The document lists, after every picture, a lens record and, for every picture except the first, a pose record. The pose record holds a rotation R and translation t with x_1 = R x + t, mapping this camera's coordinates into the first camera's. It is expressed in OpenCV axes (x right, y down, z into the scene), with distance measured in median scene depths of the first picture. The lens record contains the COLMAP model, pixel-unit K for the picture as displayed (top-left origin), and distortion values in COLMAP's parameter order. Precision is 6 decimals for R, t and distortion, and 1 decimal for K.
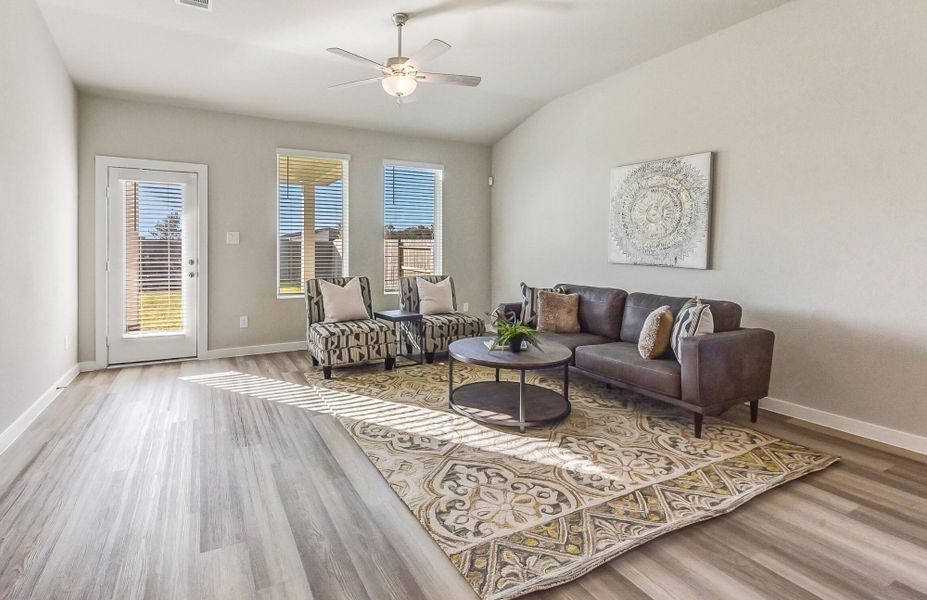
lens RADIAL K [[434.2, 0, 416.2], [0, 434.2, 255.8], [0, 0, 1]] dist [0.002942, -0.000434]
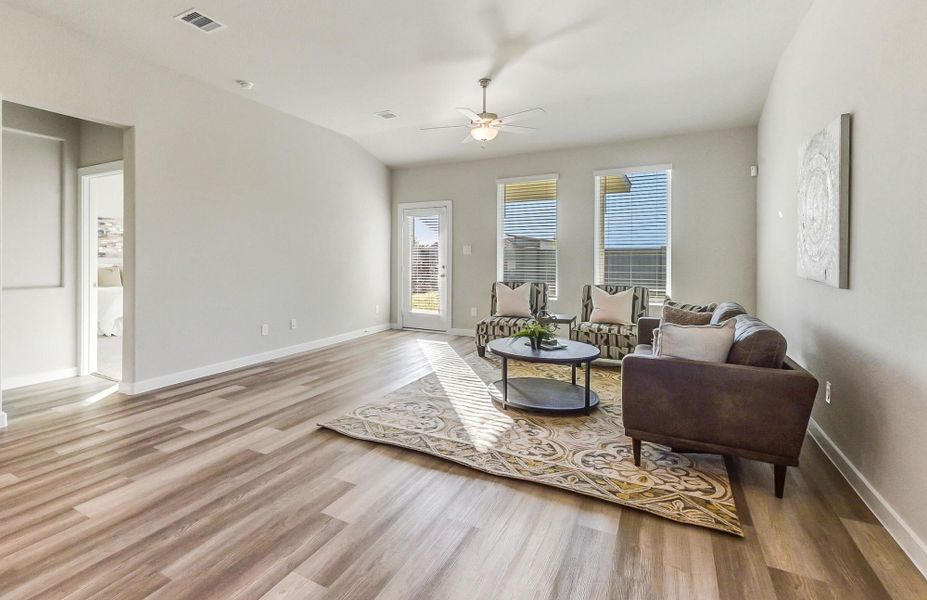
lens RADIAL K [[450.3, 0, 399.6], [0, 450.3, 265.5], [0, 0, 1]] dist [0.001973, 0.000104]
pose [[0.543645, 0.013323, -0.839210, 0.970076], [-0.008814, 0.999909, 0.010164, -0.007395], [0.839269, 0.001871, 0.543713, 0.049940]]
